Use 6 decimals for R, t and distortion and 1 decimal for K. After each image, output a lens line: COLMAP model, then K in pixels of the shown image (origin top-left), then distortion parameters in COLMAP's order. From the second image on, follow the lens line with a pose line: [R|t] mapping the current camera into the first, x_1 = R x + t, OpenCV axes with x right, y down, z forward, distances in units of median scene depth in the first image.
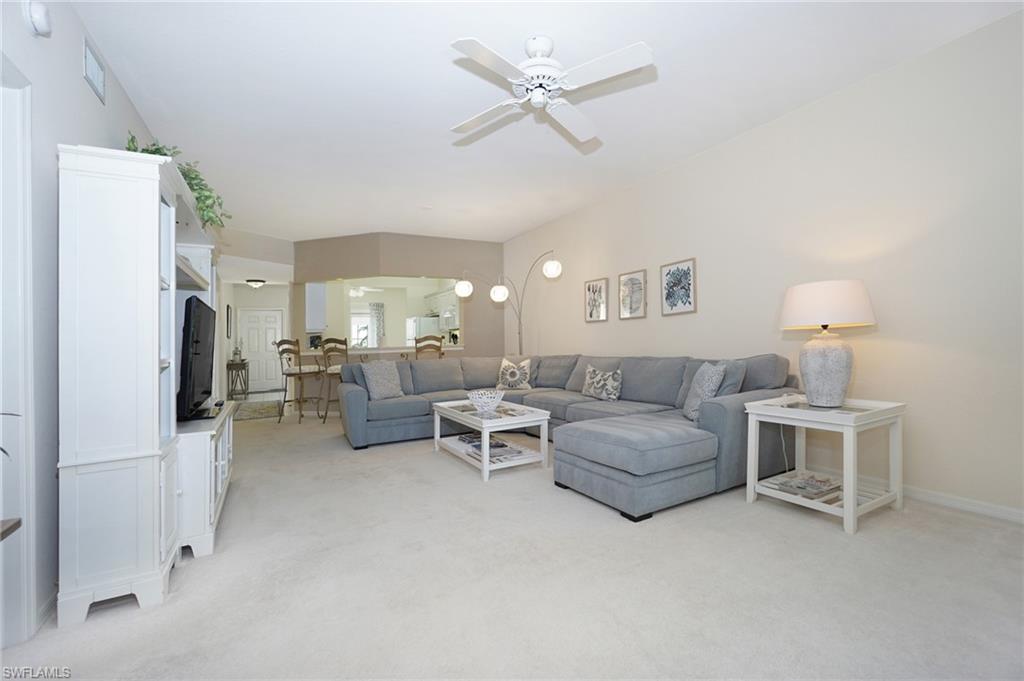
lens RADIAL K [[436.1, 0, 511.8], [0, 436.1, 338.3], [0, 0, 1]] dist [0.005375, 0.001058]
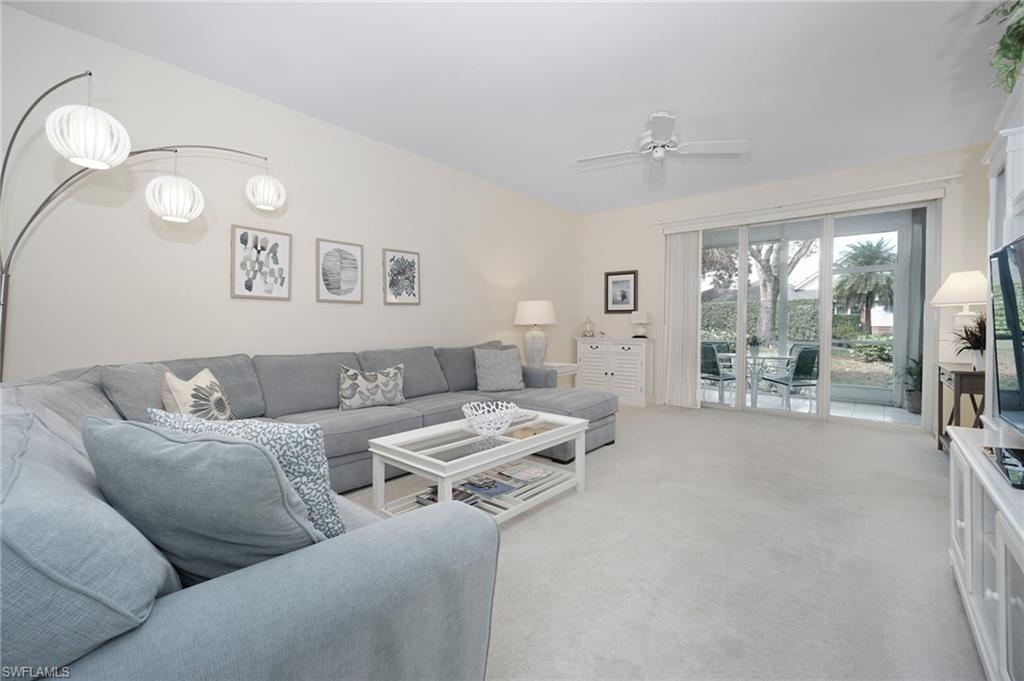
lens RADIAL K [[436.1, 0, 515.6], [0, 436.1, 339.9], [0, 0, 1]] dist [0.005375, 0.001058]
pose [[-0.350304, -0.003525, 0.936629, -0.612418], [0.000159, 0.999993, 0.003823, 0.020872], [-0.936636, 0.001488, -0.350301, 1.076521]]
